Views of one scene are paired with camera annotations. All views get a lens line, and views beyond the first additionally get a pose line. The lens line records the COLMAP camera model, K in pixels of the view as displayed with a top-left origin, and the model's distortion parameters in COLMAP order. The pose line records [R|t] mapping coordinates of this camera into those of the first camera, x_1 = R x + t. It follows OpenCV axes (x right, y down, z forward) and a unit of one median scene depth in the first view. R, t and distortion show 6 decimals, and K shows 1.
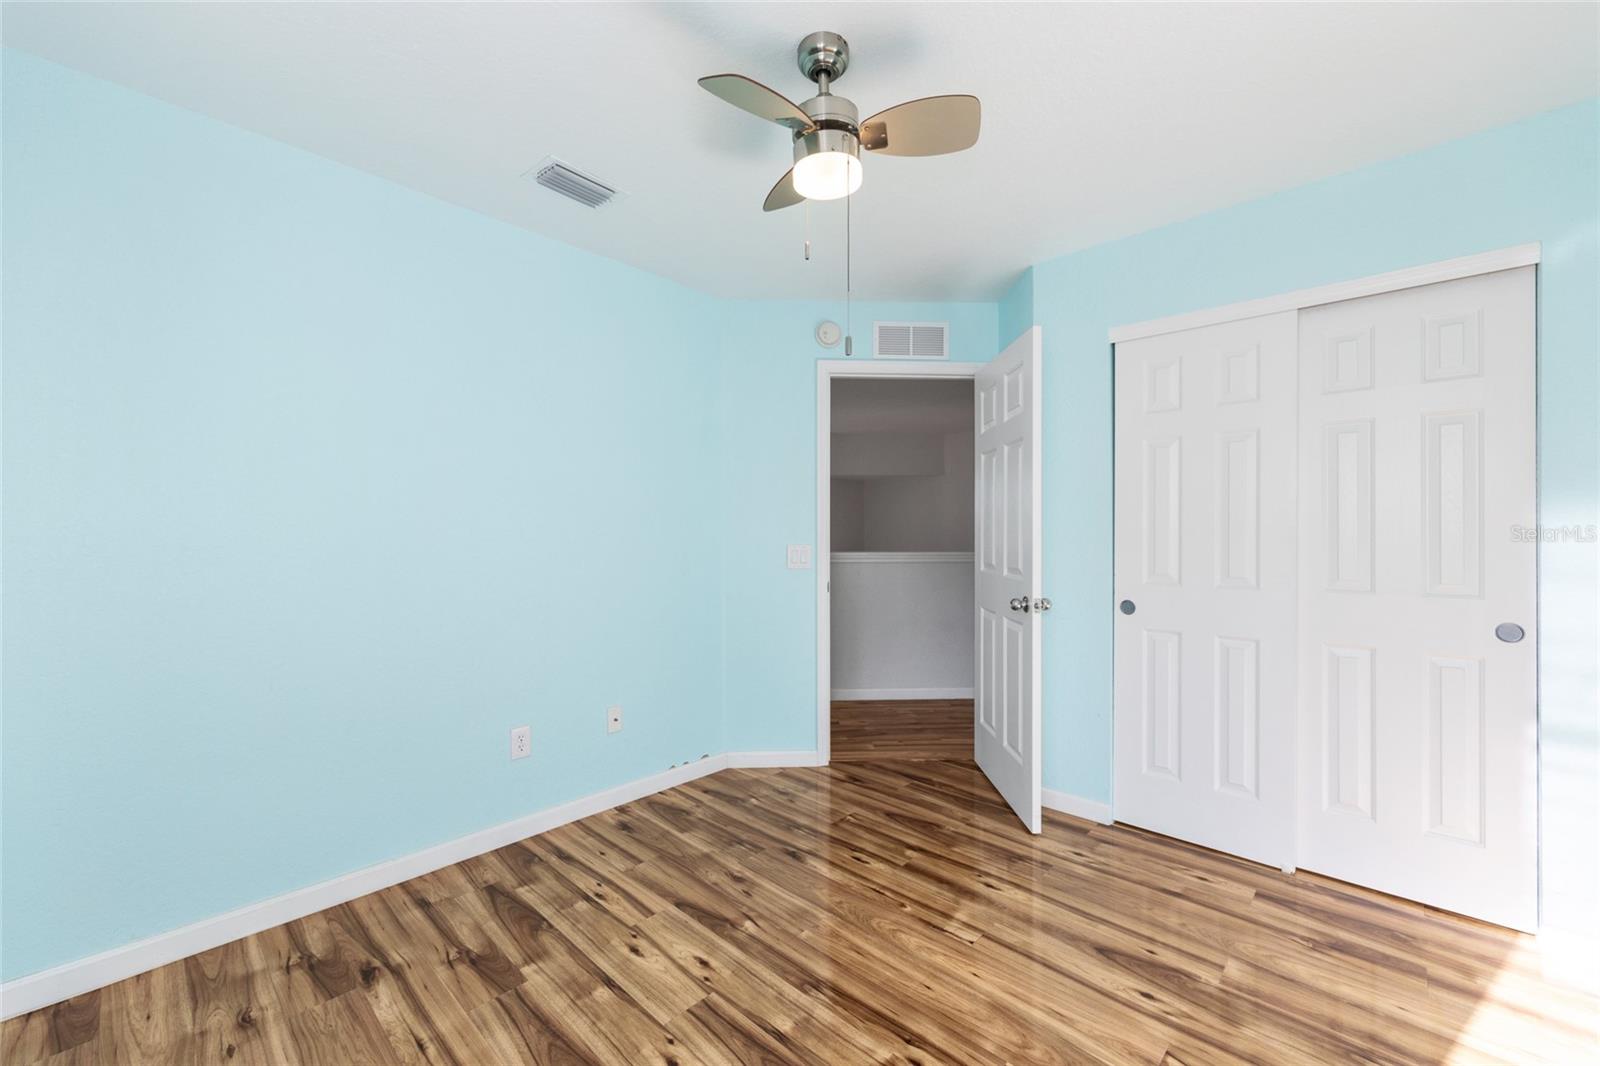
lens RADIAL K [[643.3, 0, 798.2], [0, 643.3, 531.7], [0, 0, 1]] dist [-0.003377, 0.001513]
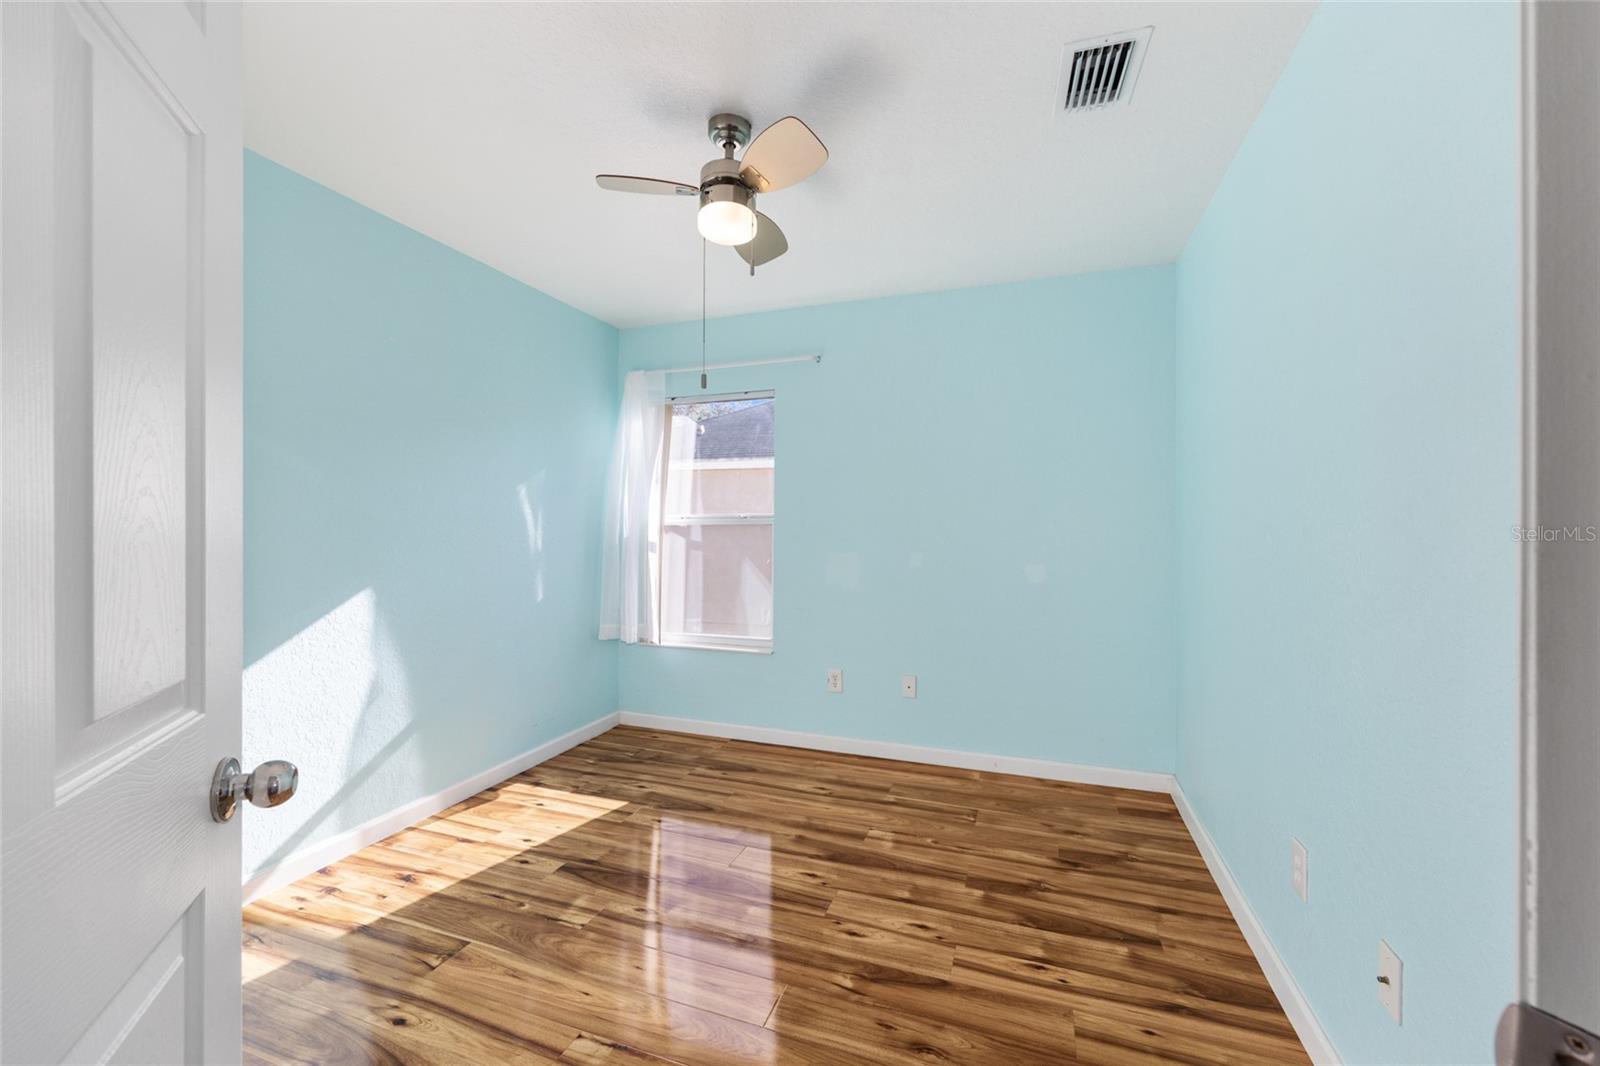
lens RADIAL K [[643.3, 0, 805.2], [0, 643.3, 531.8], [0, 0, 1]] dist [-0.003377, 0.001513]
pose [[-0.916390, -0.000617, -0.400287, 0.327426], [-0.000697, 1.000000, 0.000054, 0.008563], [0.400287, 0.000328, -0.916390, 1.815700]]
